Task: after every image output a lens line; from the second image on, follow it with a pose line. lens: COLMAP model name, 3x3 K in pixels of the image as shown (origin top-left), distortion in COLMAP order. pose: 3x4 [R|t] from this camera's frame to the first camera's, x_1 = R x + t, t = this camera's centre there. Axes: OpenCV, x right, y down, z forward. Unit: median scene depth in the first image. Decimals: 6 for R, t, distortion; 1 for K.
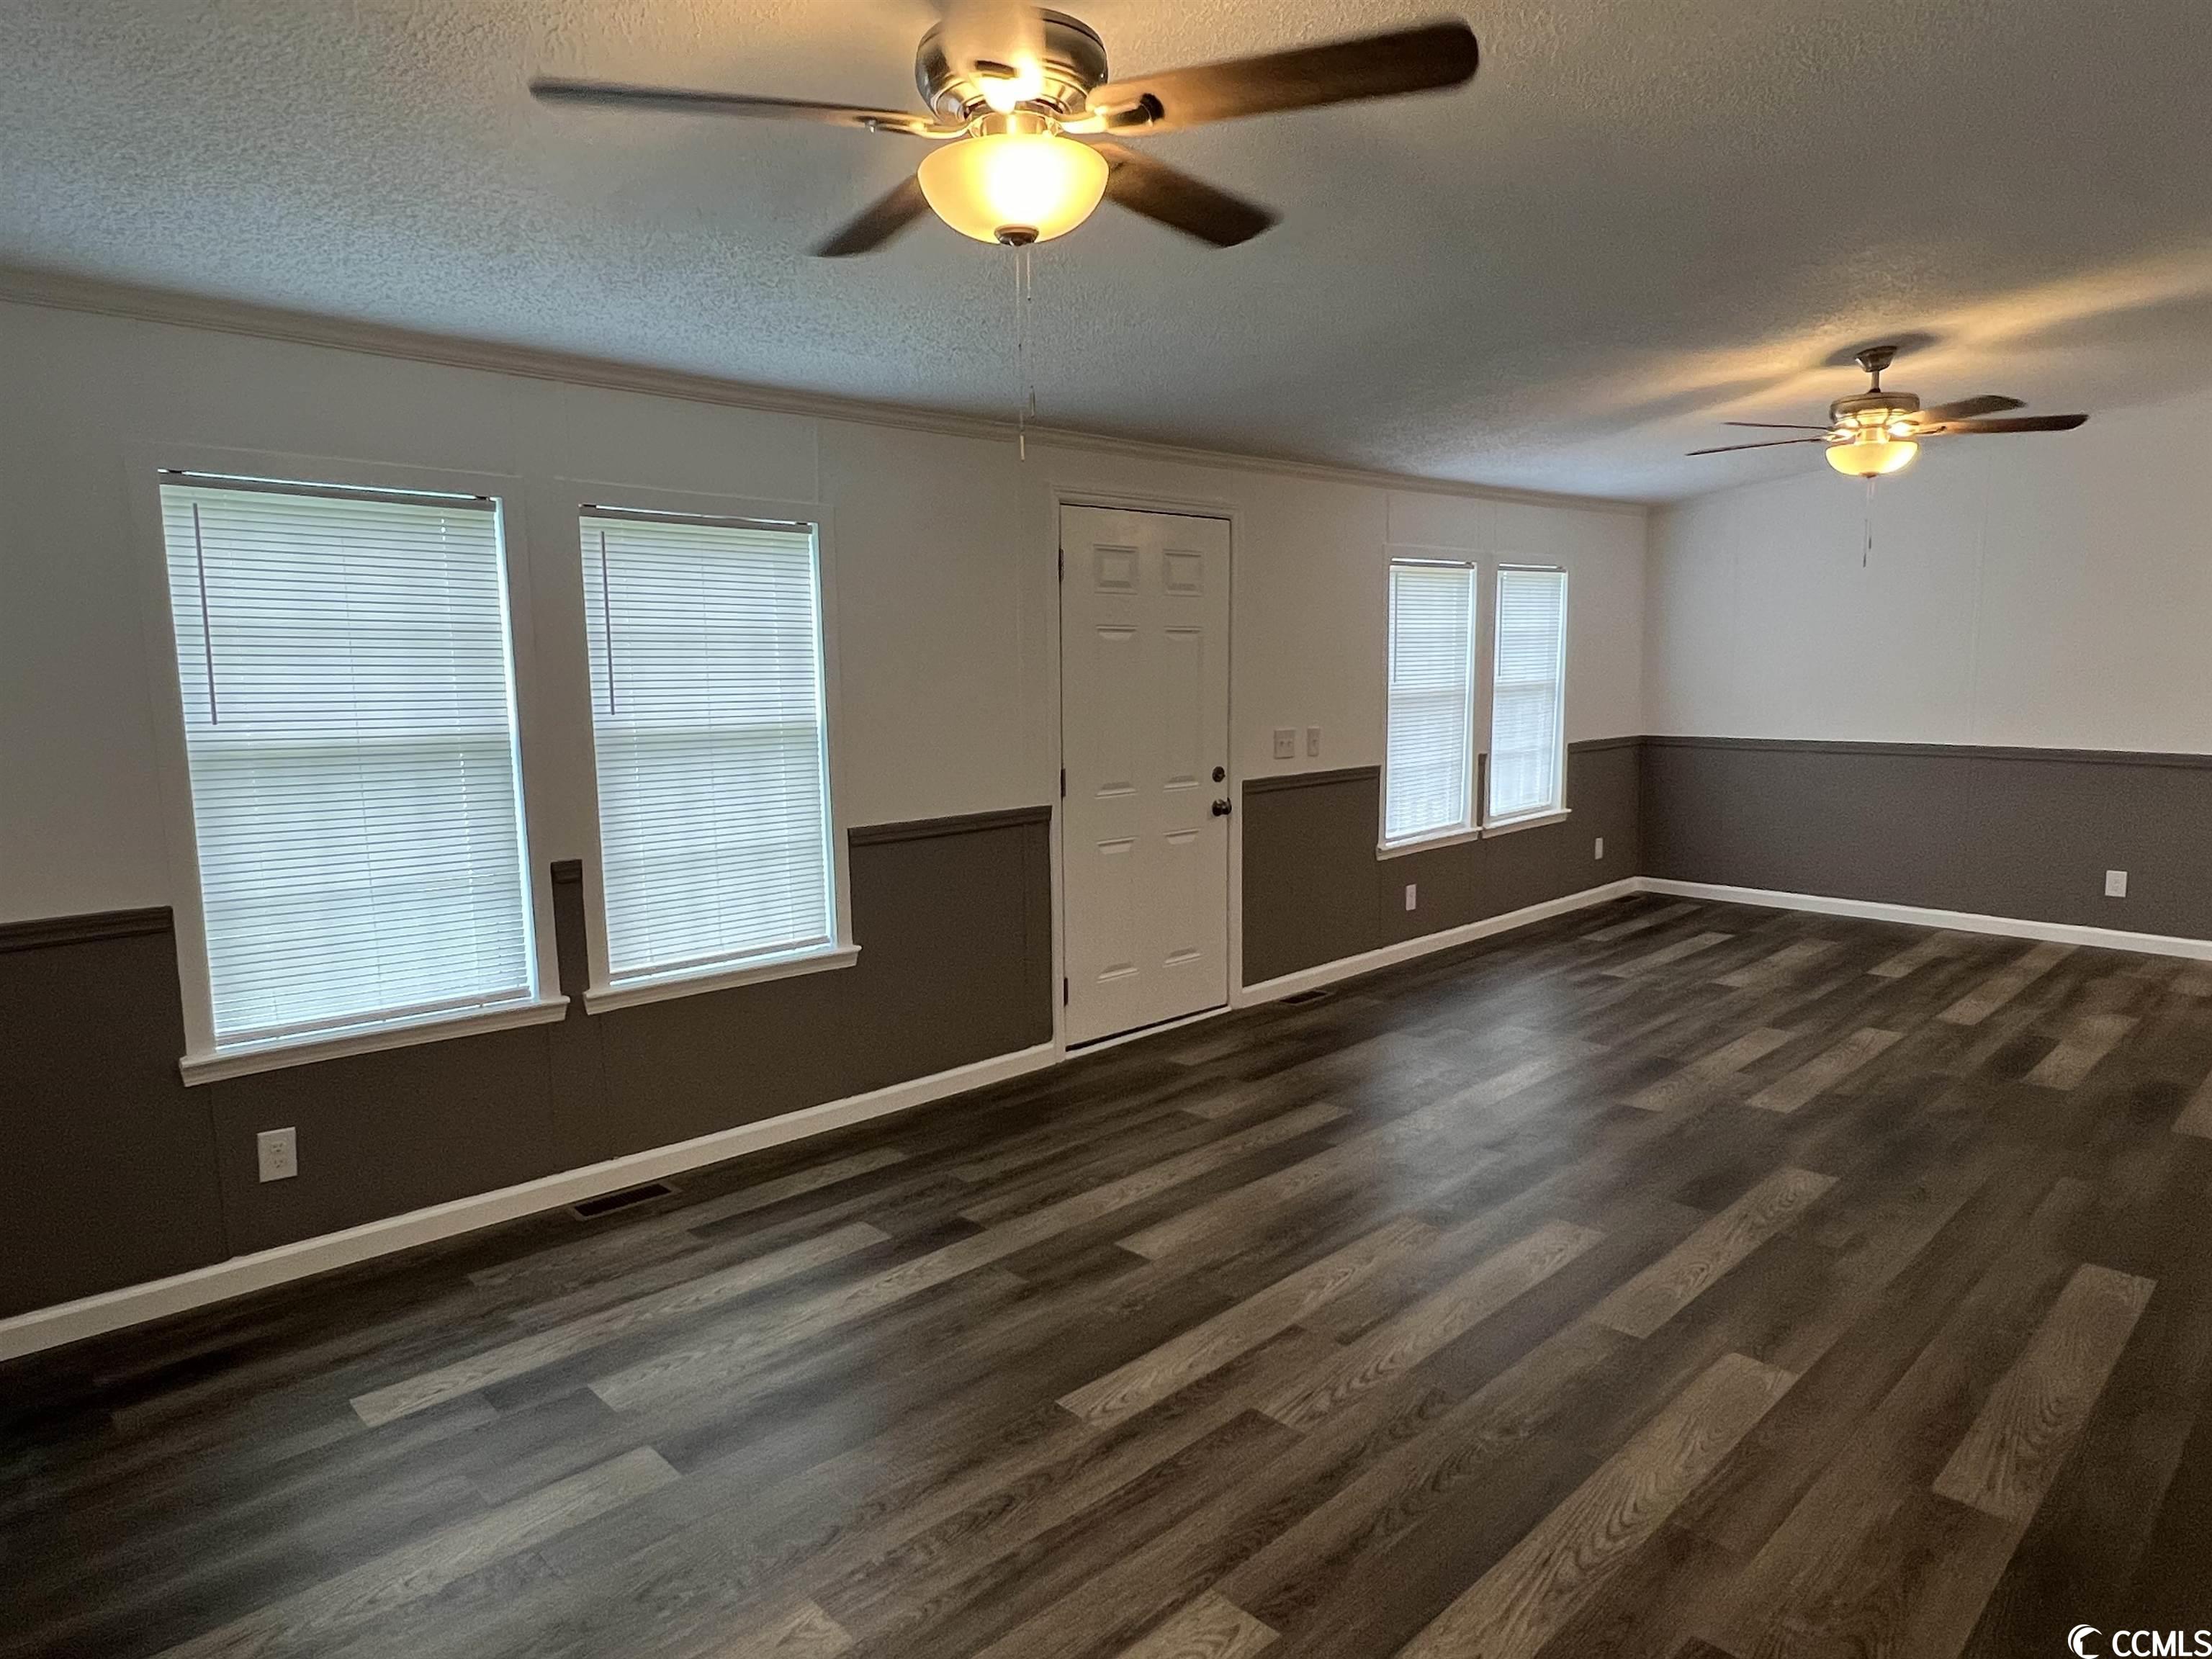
lens RADIAL K [[1333.5, 0, 1107.9], [0, 1333.5, 820.9], [0, 0, 1]] dist [-0.005569, -0.001380]
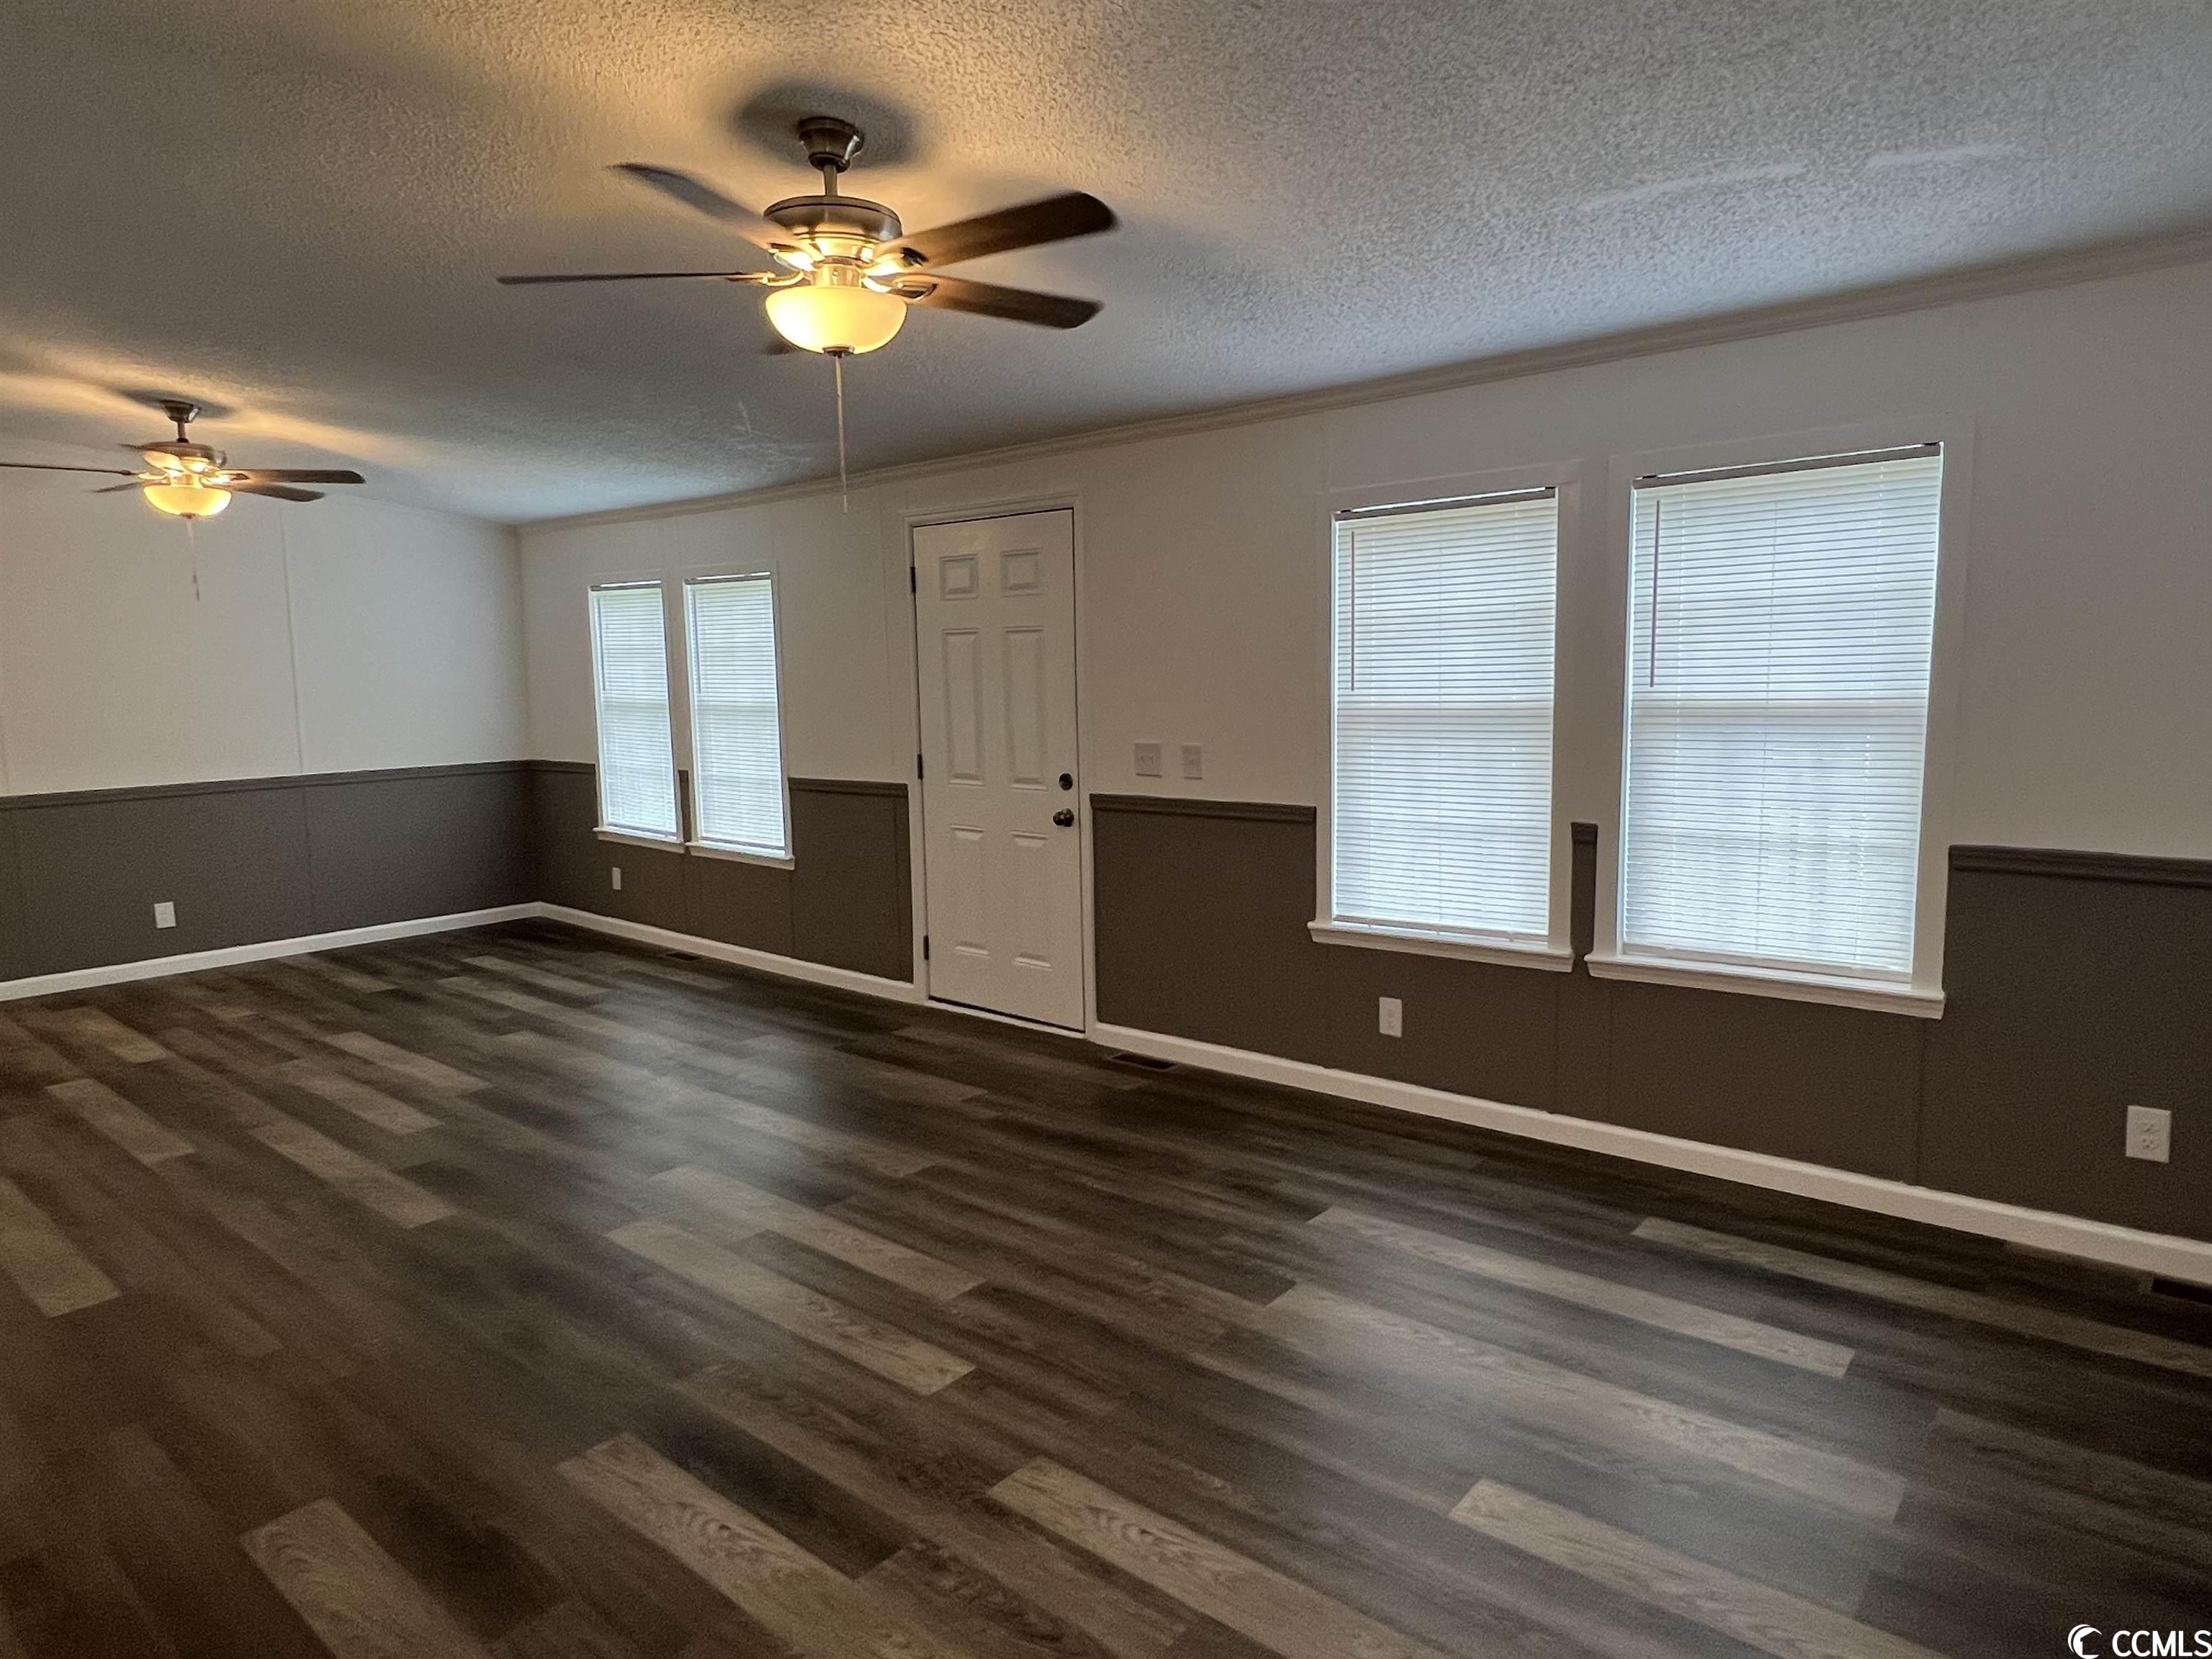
lens RADIAL K [[1303.1, 0, 1106.0], [0, 1303.1, 829.5], [0, 0, 1]] dist [-0.070327, 0.067858]
pose [[0.126171, 0.149066, -0.980745, 1.044915], [-0.091833, 0.986155, 0.138074, -0.137827], [0.987749, 0.072644, 0.138113, 0.948052]]
